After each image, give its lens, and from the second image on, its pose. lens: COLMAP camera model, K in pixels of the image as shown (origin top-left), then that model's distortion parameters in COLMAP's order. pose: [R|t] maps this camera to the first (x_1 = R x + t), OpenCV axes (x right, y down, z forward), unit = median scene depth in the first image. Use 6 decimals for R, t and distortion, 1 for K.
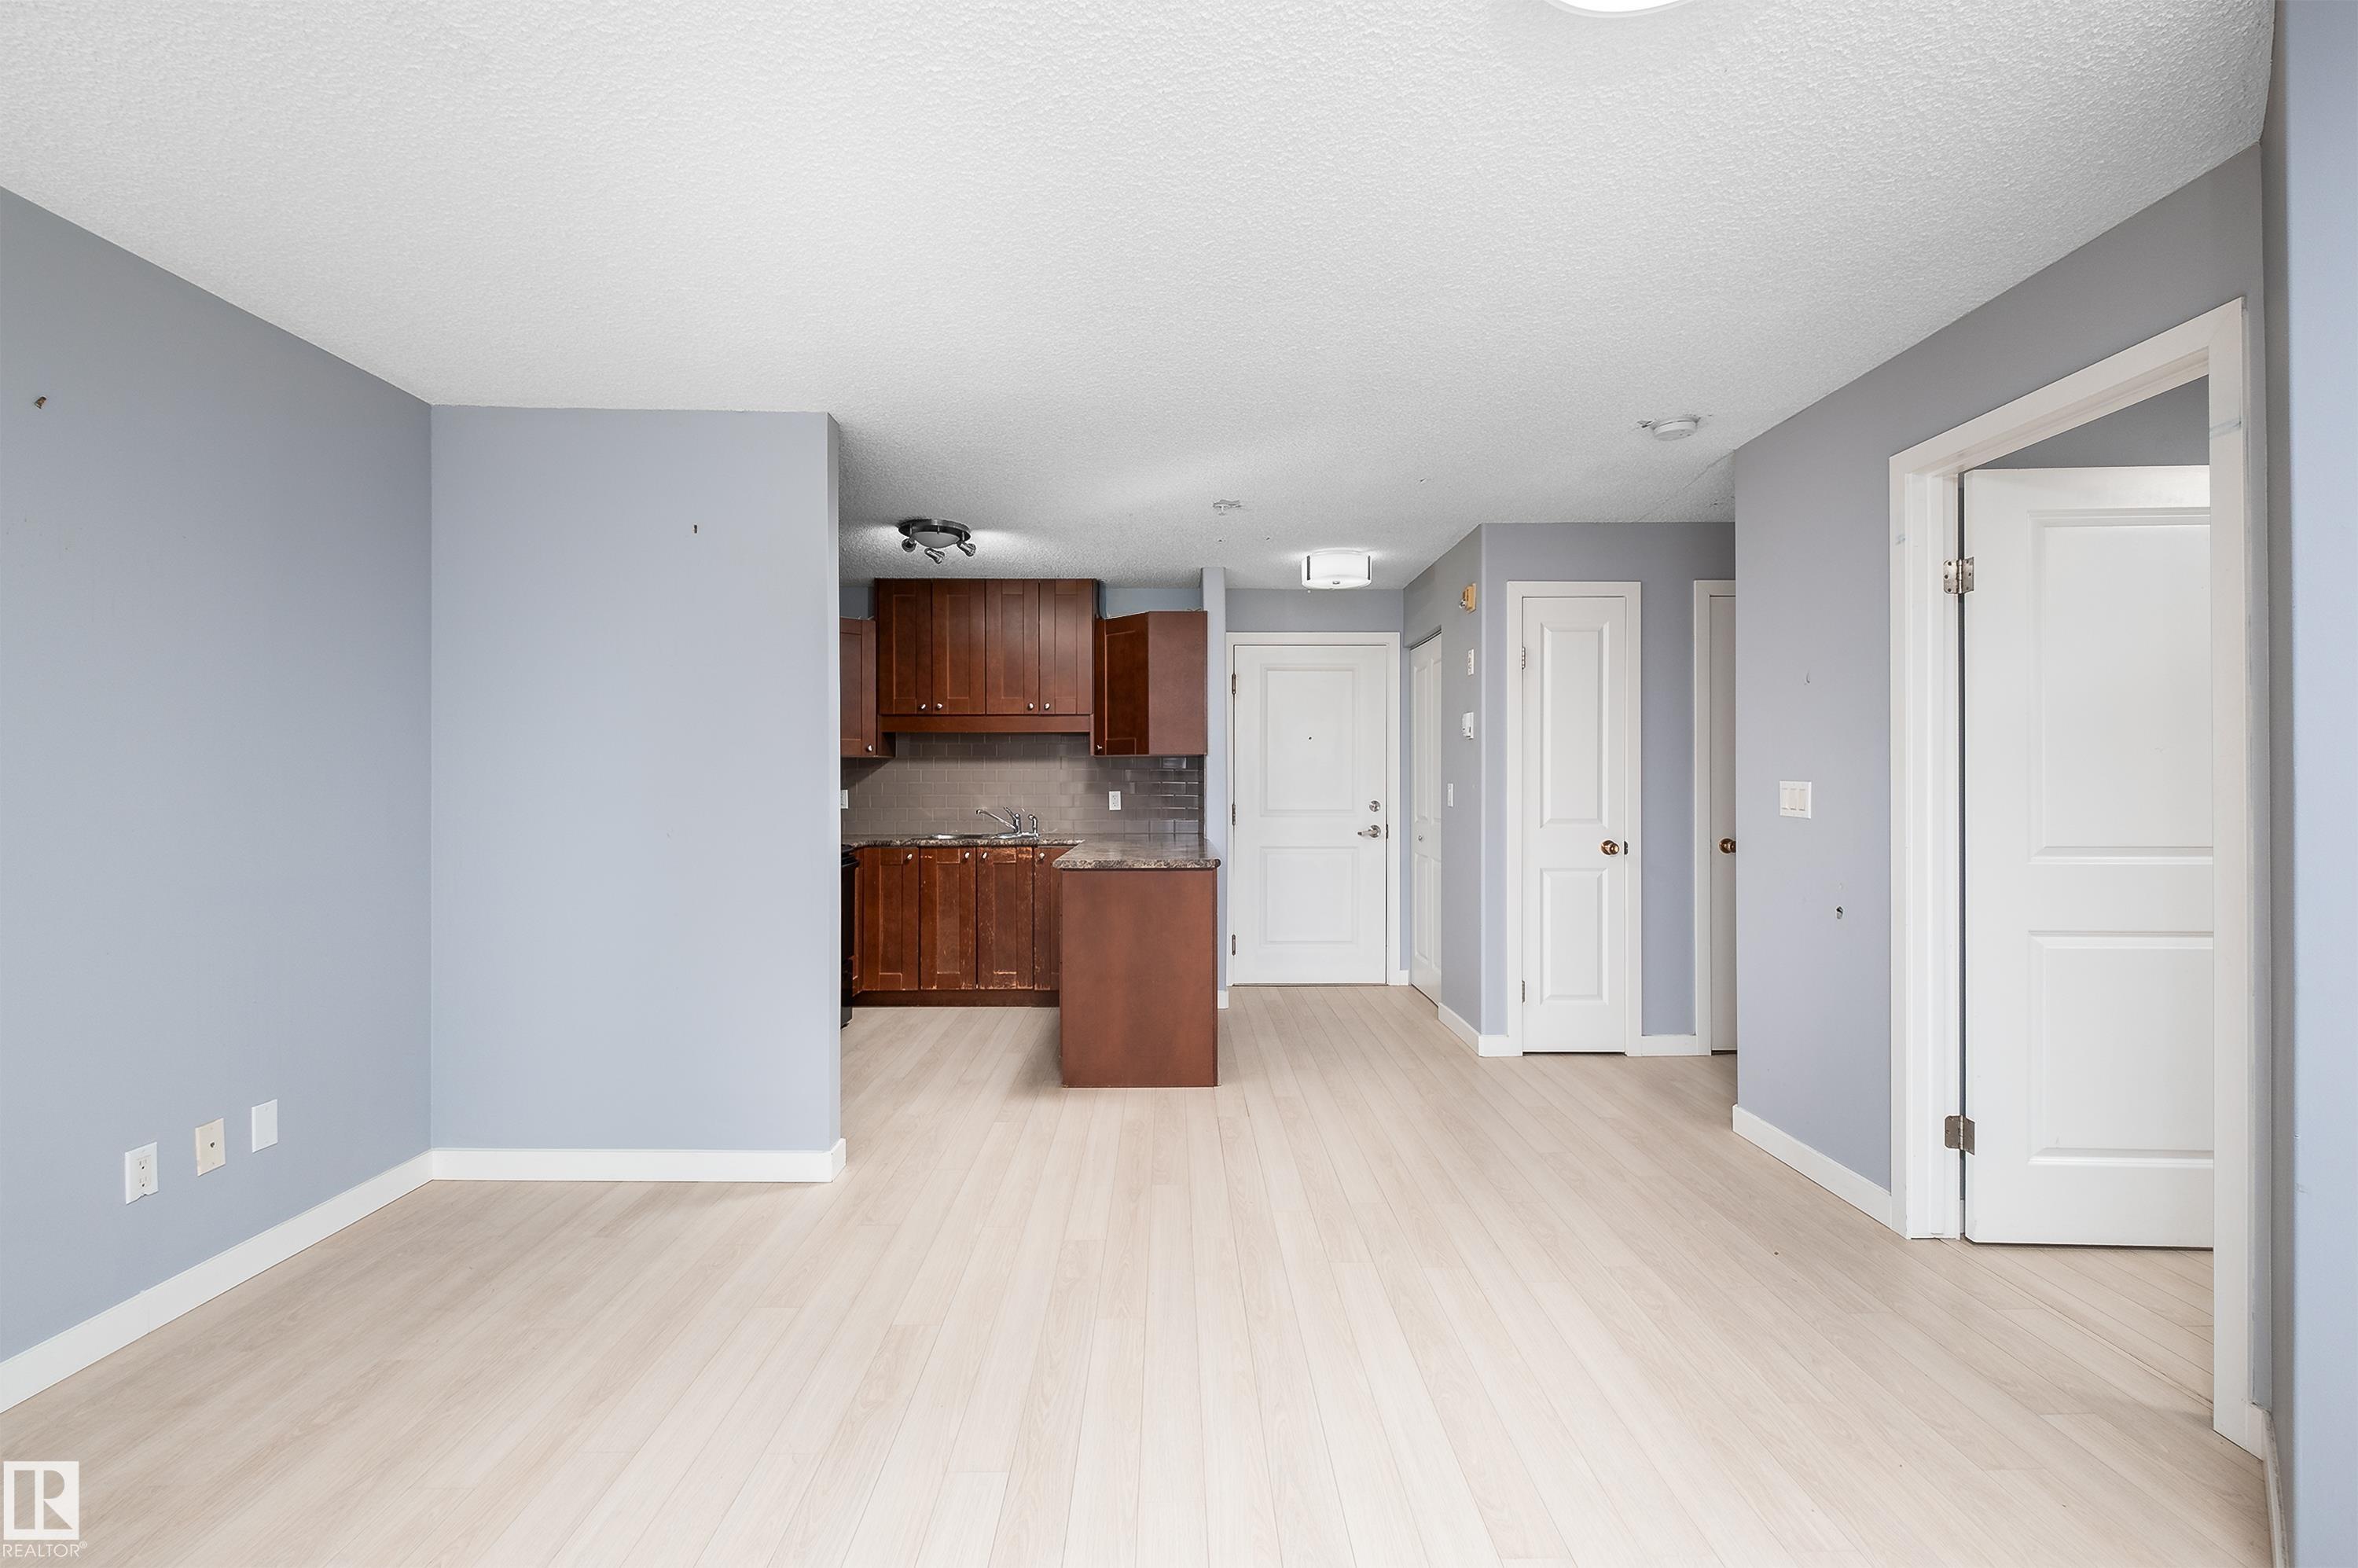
lens RADIAL K [[1032.9, 0, 1181.9], [0, 1032.9, 777.5], [0, 0, 1]] dist [0.011948, -0.012519]
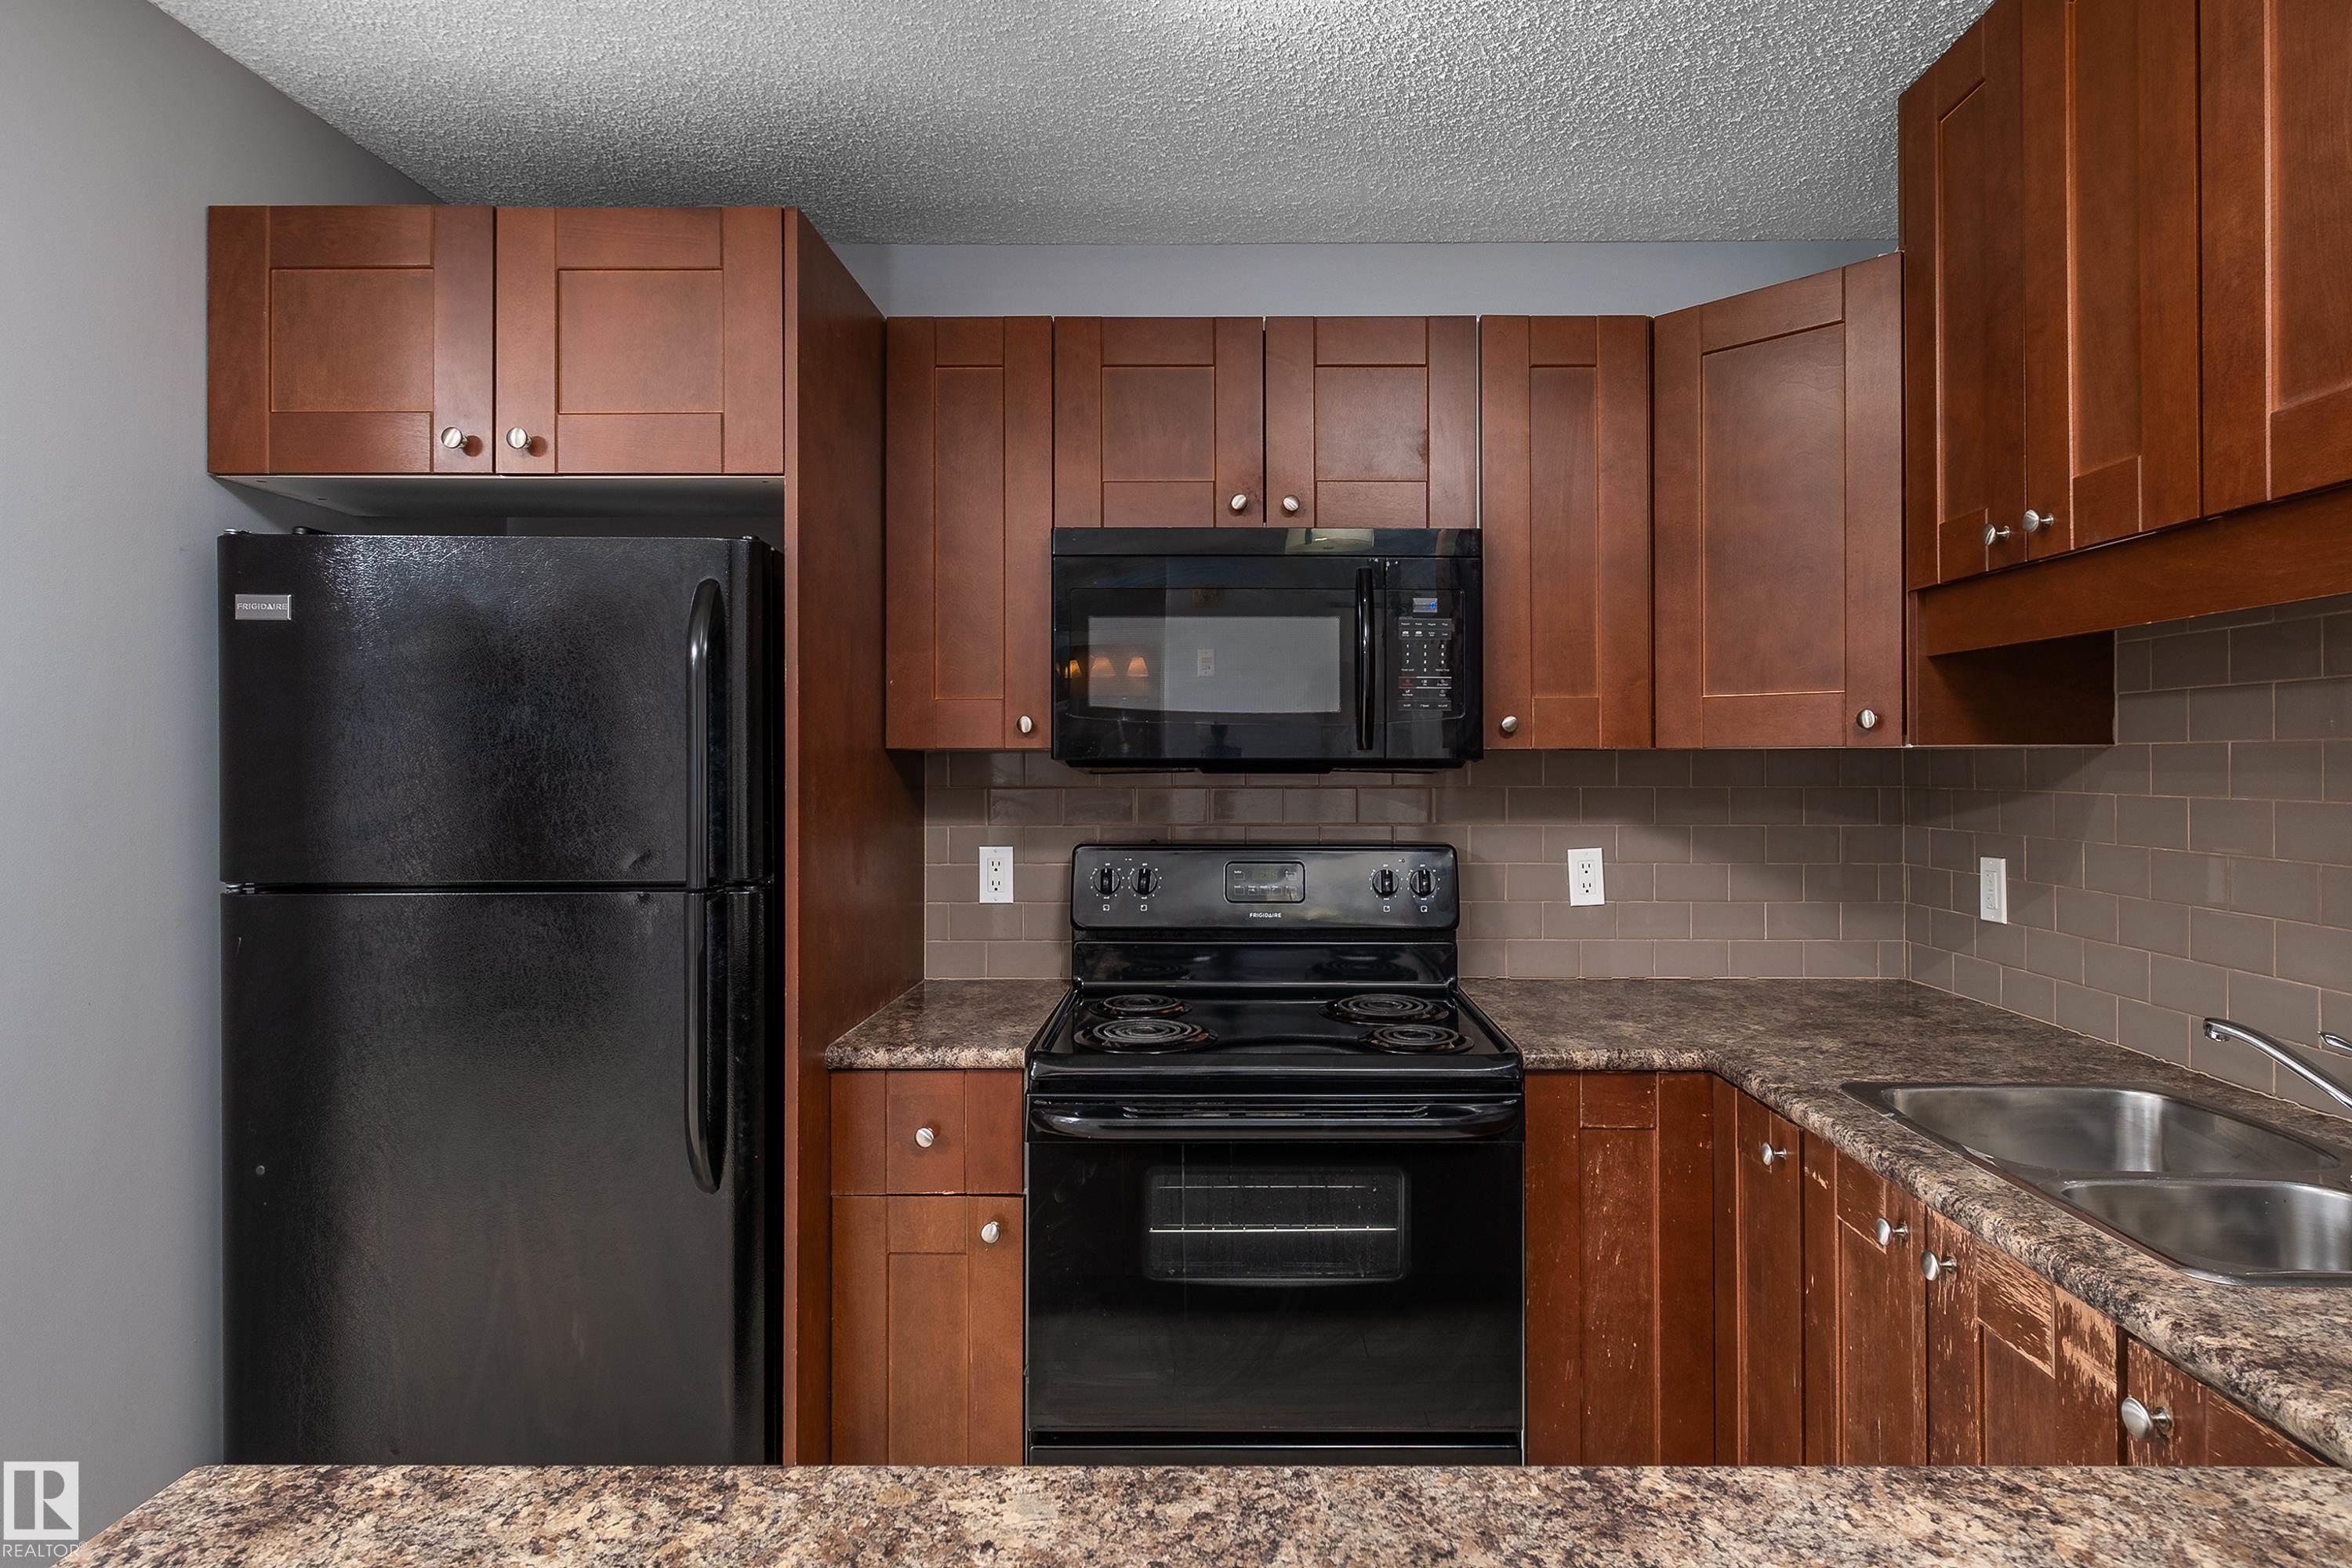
lens RADIAL K [[1306.8, 0, 1228.9], [0, 1306.8, 755.5], [0, 0, 1]] dist [0.002501, 0.000577]
pose [[-0.009217, -0.003561, -0.999951, 0.053362], [0.004486, 0.999983, -0.003603, -0.018838], [0.999947, -0.004519, -0.009201, 0.873073]]
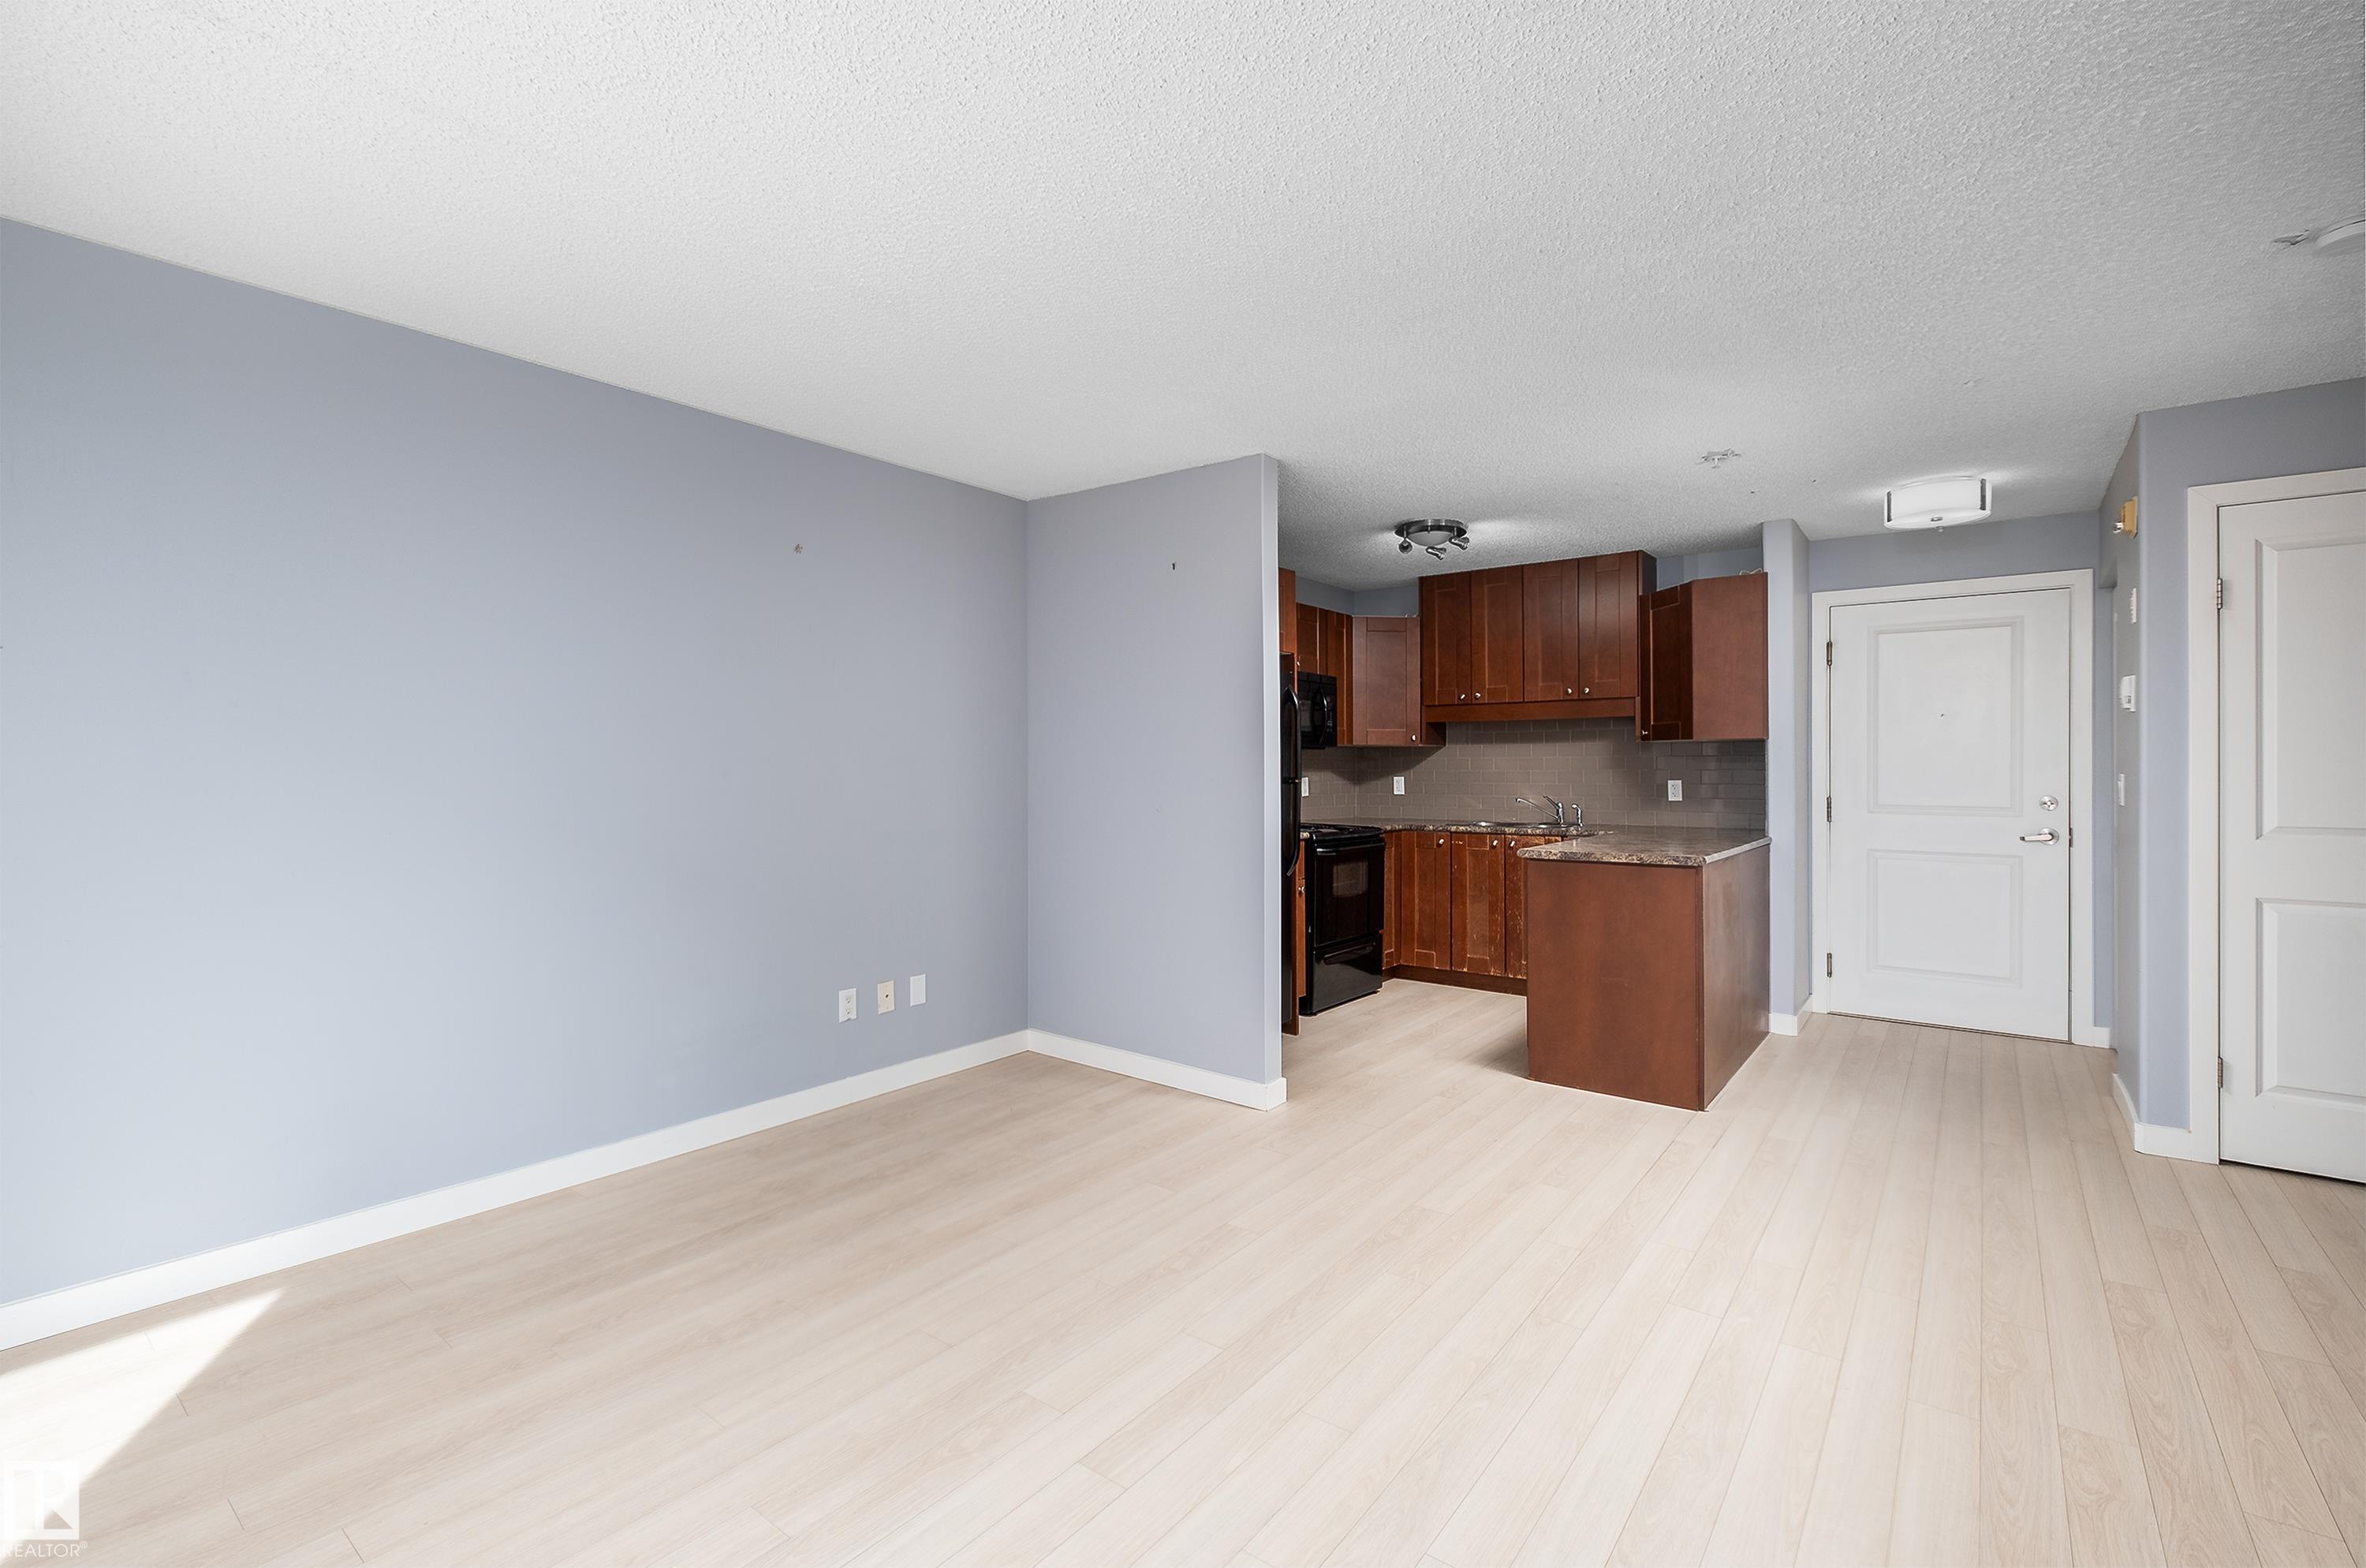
lens RADIAL K [[1039.2, 0, 1169.1], [0, 1039.2, 765.1], [0, 0, 1]] dist [-0.003160, -0.000948]
pose [[0.779071, -0.000310, -0.626936, 0.179953], [-0.000067, 1.000000, -0.000576, 0.000380], [0.626936, 0.000491, 0.779070, 0.011379]]
